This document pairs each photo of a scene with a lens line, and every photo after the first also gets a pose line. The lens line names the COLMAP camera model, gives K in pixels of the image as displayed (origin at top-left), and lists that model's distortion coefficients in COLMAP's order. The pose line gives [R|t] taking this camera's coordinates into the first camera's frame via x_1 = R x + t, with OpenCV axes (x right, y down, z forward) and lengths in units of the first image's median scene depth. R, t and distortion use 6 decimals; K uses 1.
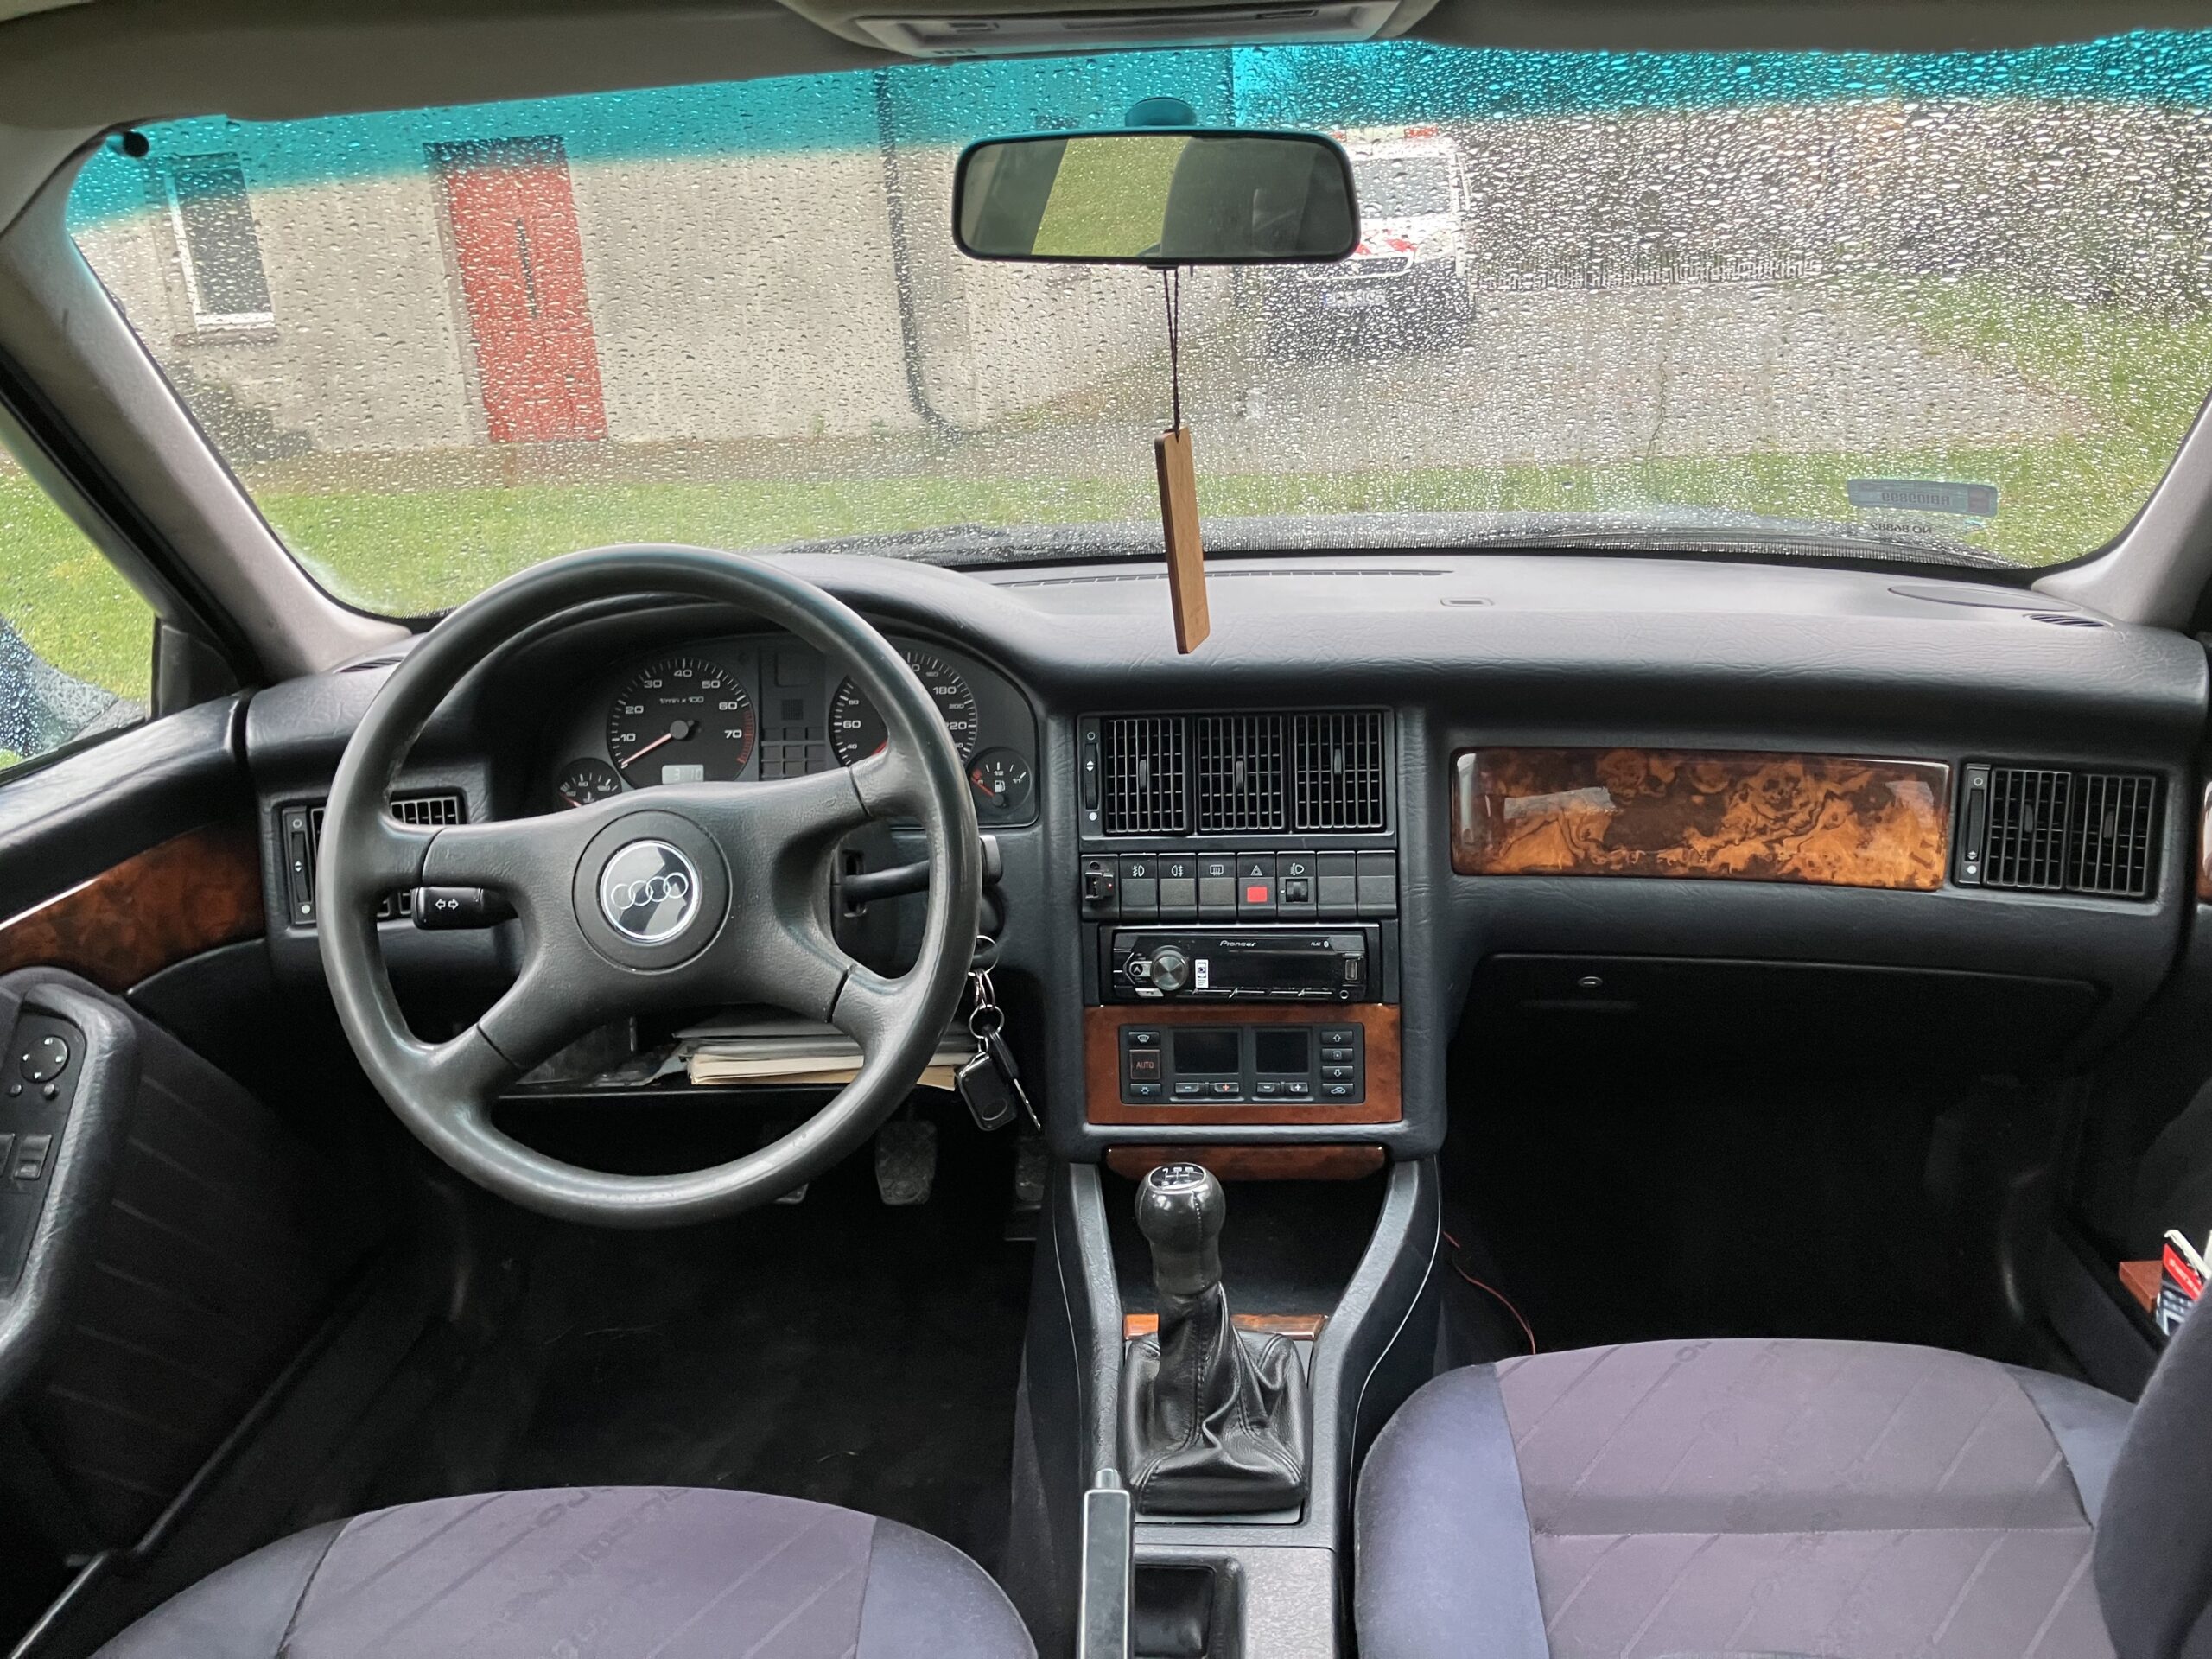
lens RADIAL K [[1850.2, 0, 1106.0], [0, 1850.2, 829.5], [0, 0, 1]] dist [0.080585, -0.270816]
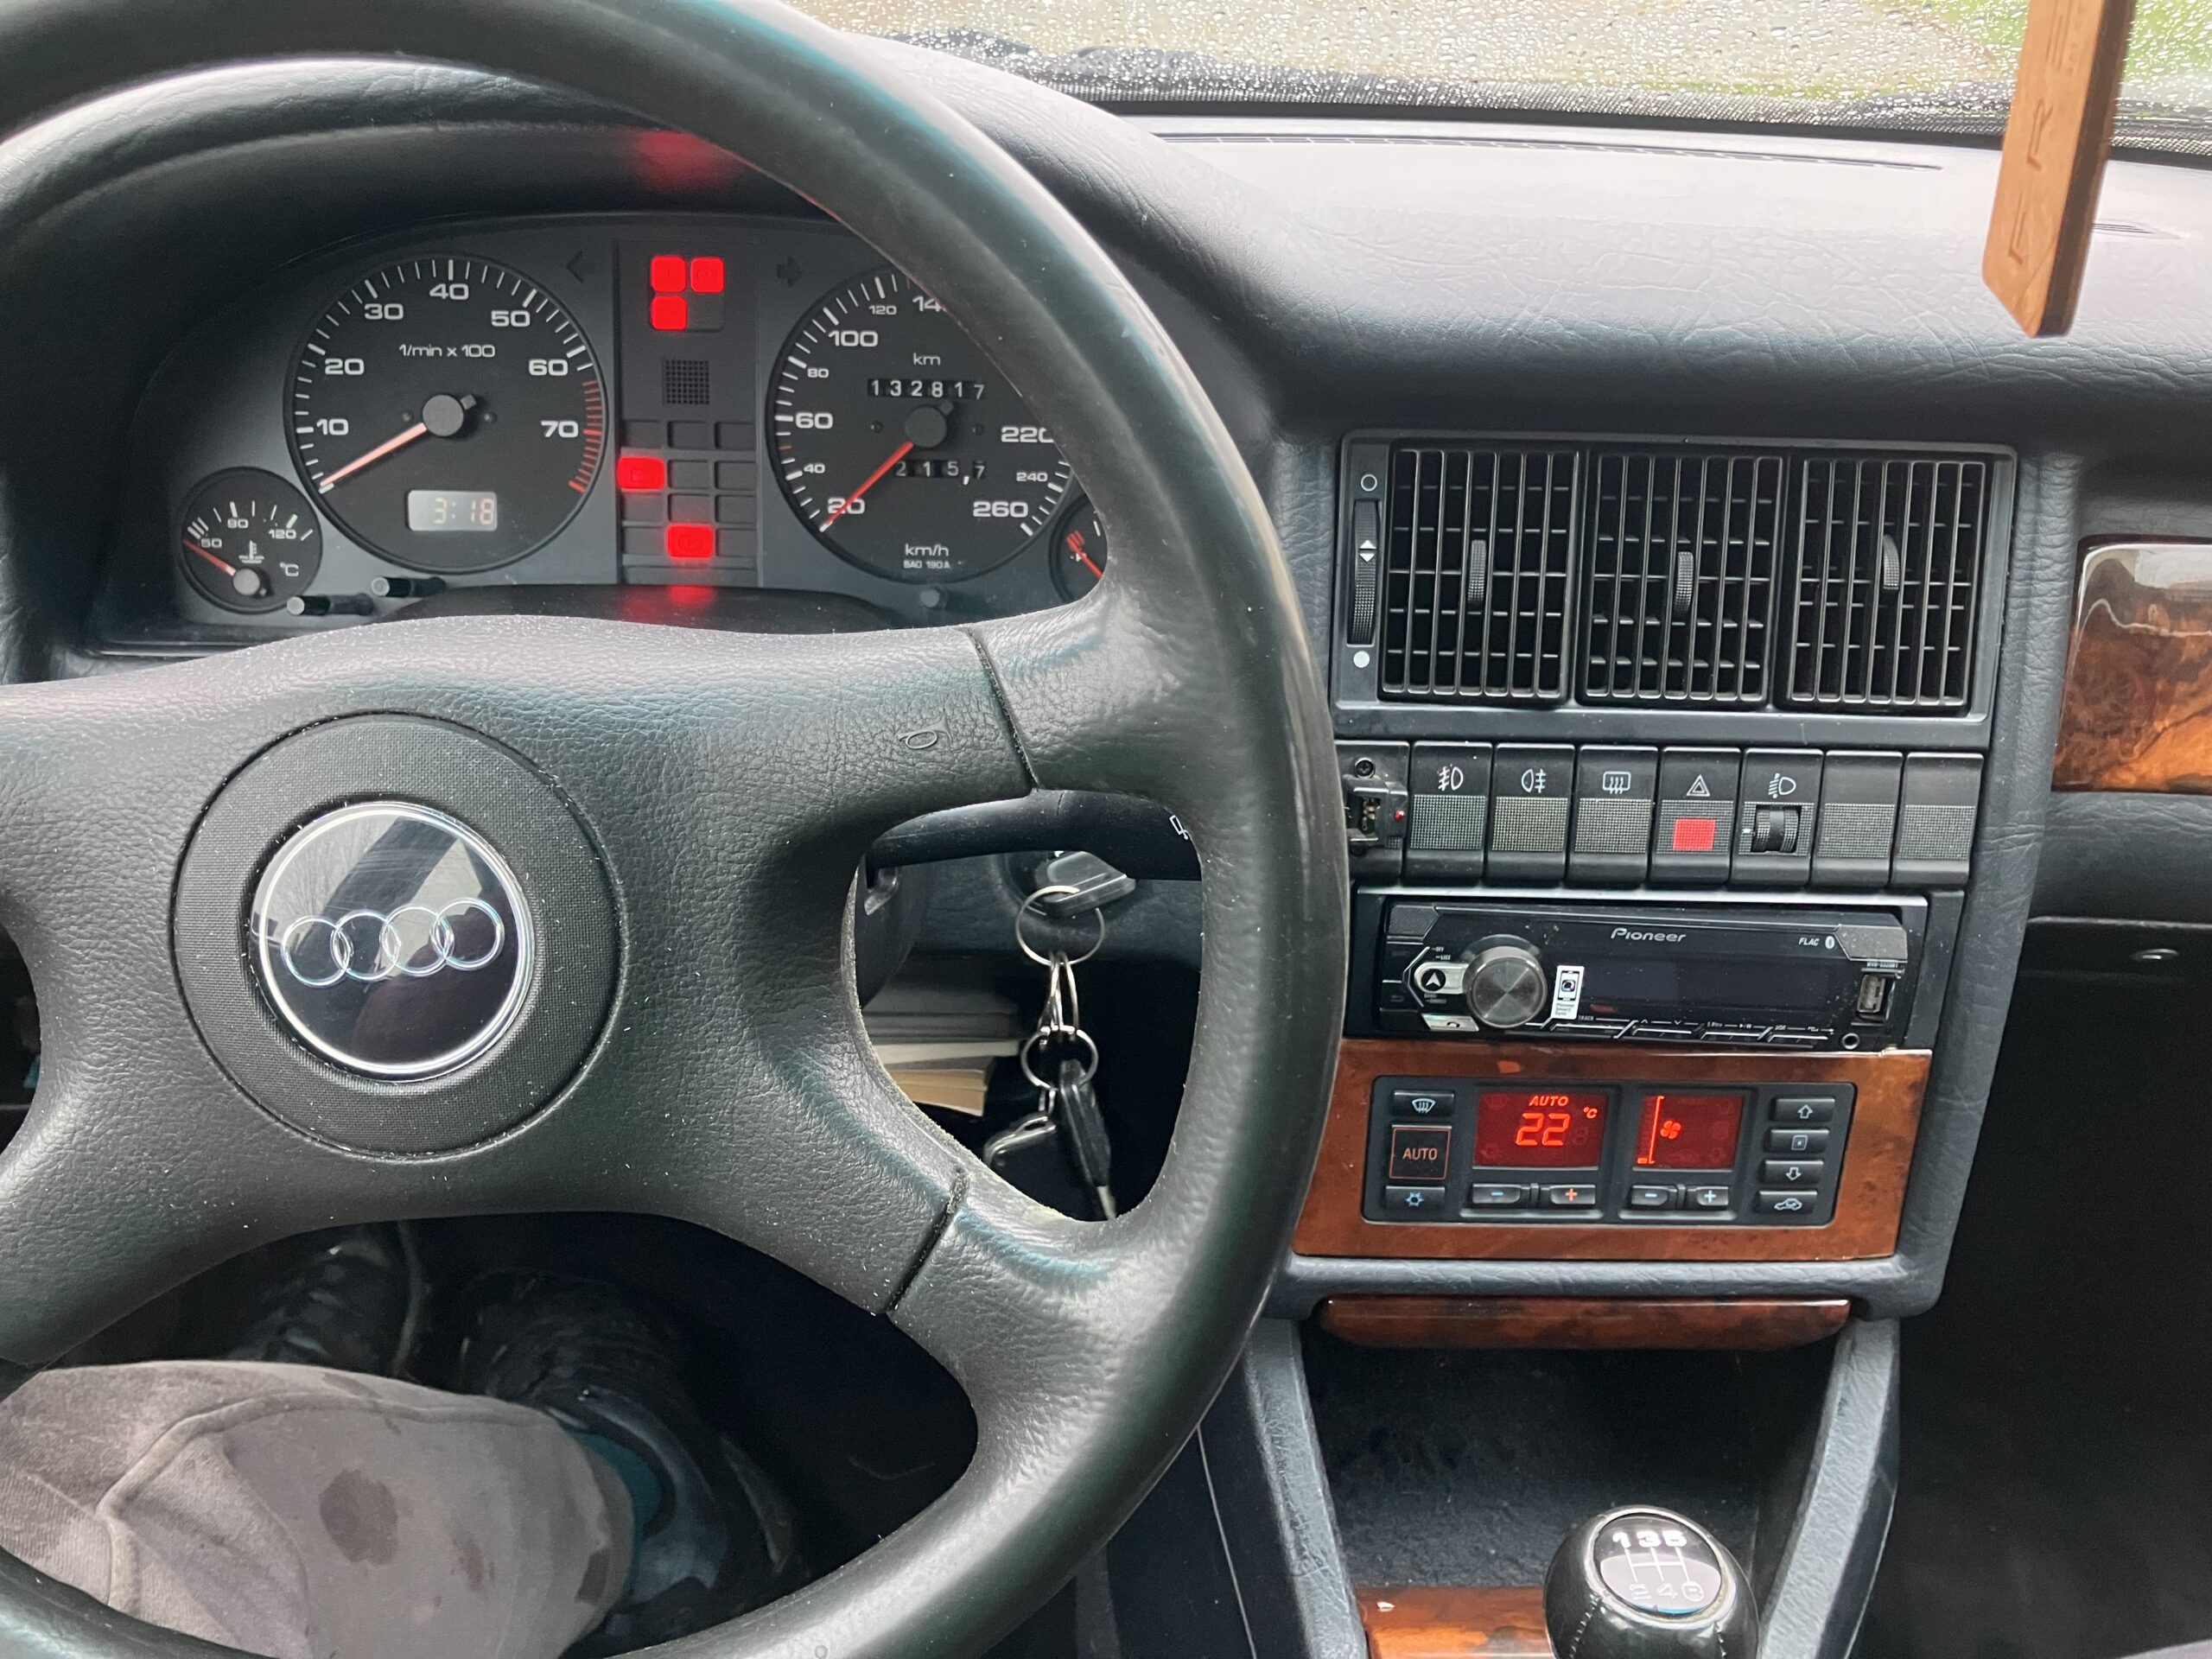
lens RADIAL K [[1850.2, 0, 1106.0], [0, 1850.2, 829.5], [0, 0, 1]] dist [0.080585, -0.270816]
pose [[0.993377, 0.020675, 0.113022, -0.123704], [-0.041655, 0.981560, 0.186558, -0.049472], [-0.107080, -0.190031, 0.975921, 0.544413]]
